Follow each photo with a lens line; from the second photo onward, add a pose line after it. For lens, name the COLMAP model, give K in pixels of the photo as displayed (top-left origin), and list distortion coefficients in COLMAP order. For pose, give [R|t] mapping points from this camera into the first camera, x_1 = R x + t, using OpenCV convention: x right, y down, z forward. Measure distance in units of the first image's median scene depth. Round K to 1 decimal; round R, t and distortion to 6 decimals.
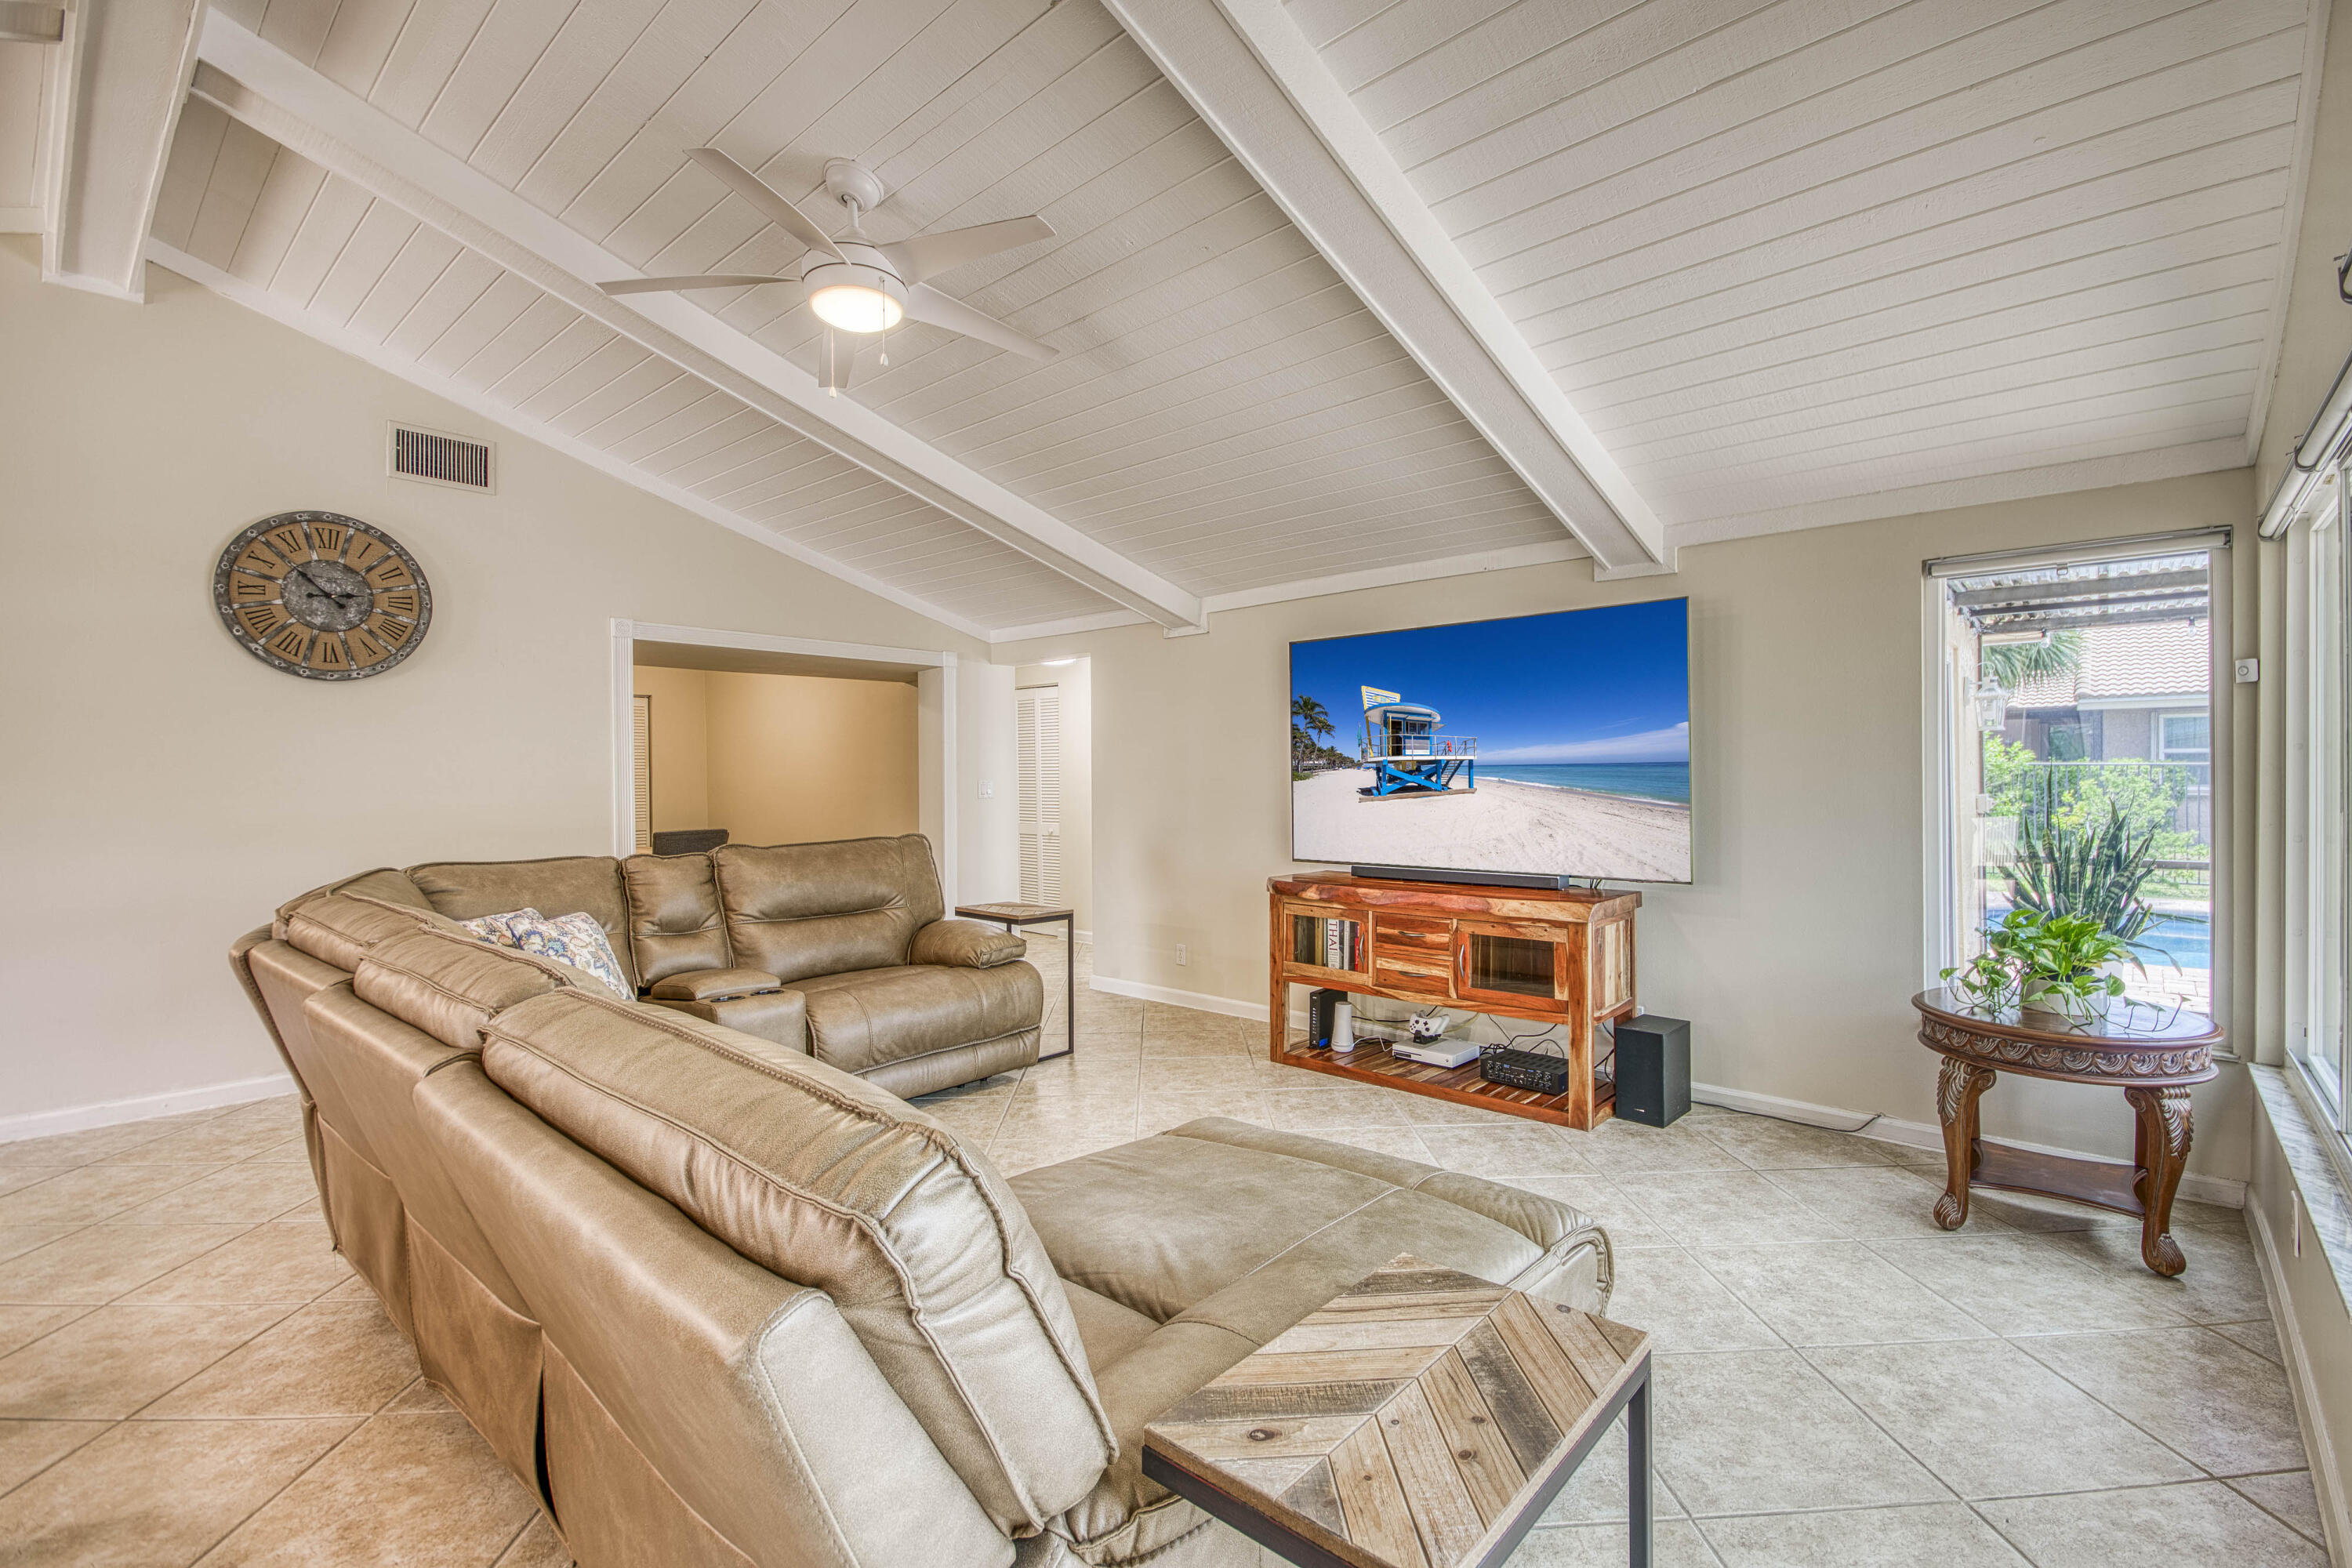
lens RADIAL K [[1054.8, 0, 1193.0], [0, 1054.8, 783.6], [0, 0, 1]] dist [-0.002868, -0.002285]
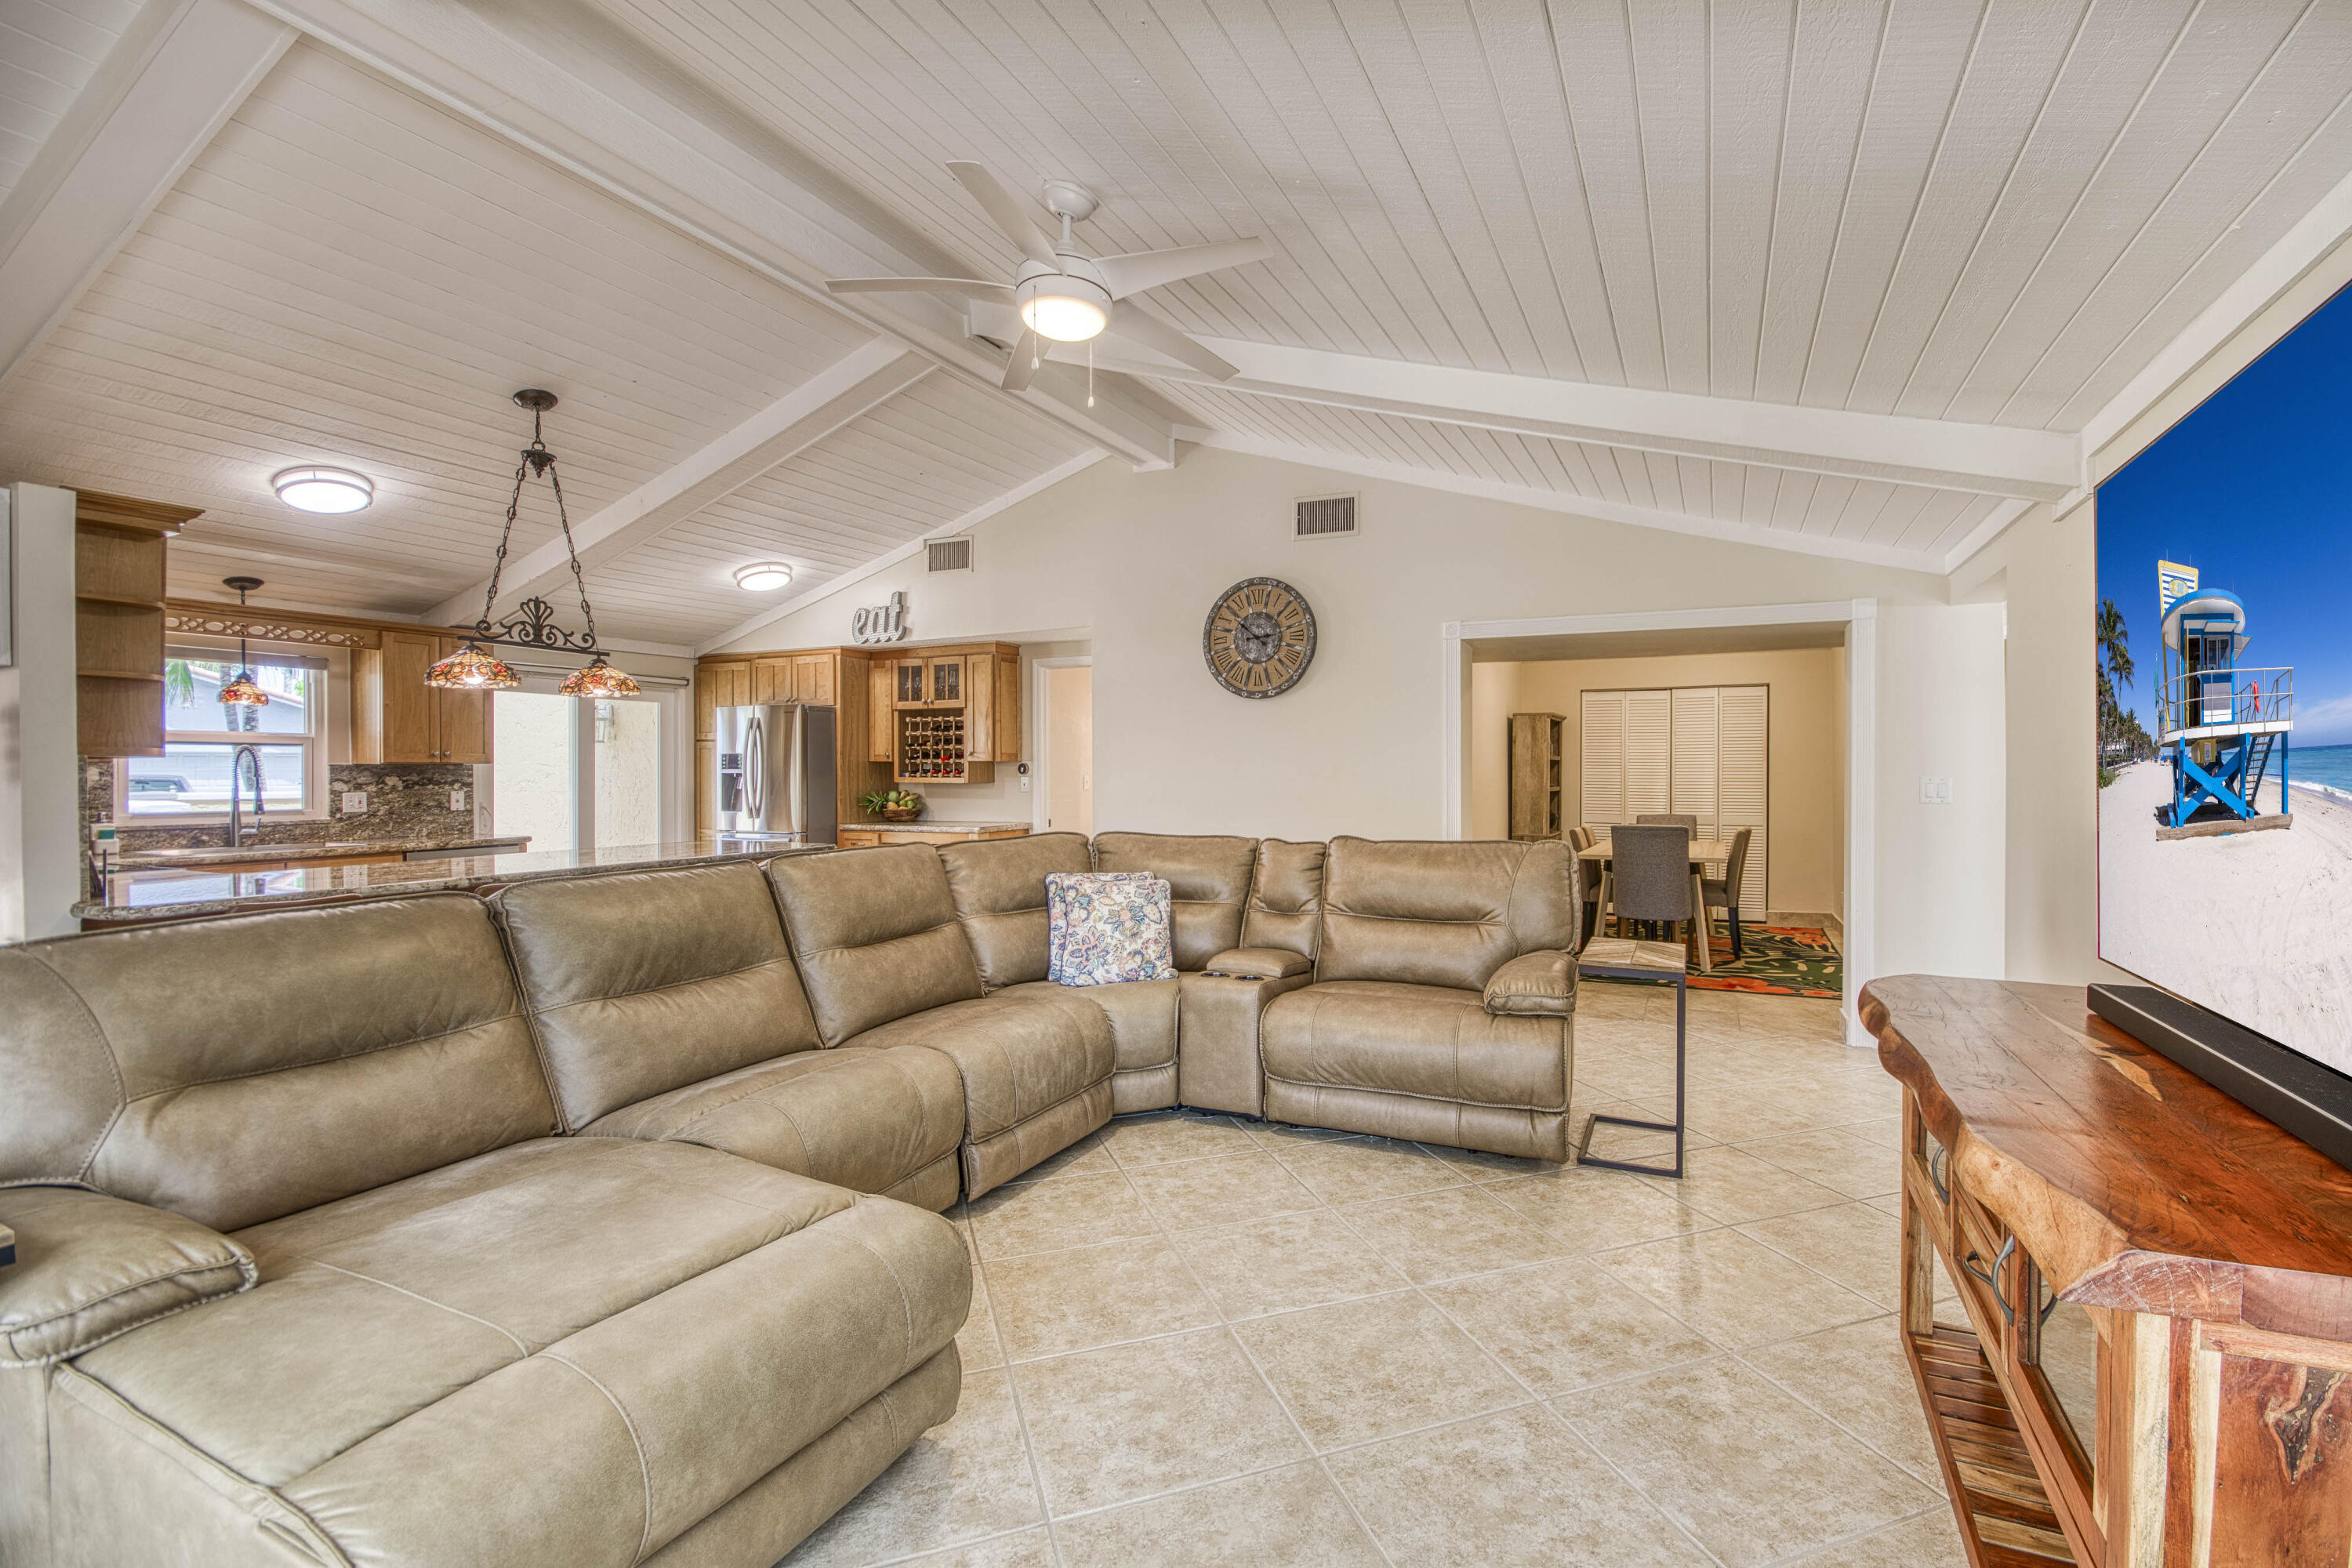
lens RADIAL K [[1054.8, 0, 1254.2], [0, 1054.8, 773.1], [0, 0, 1]] dist [-0.002868, -0.002285]
pose [[0.287227, 0.008829, -0.957822, 0.485595], [-0.009980, 0.999931, 0.006225, -0.008436], [0.957810, 0.007771, 0.287296, 0.573725]]
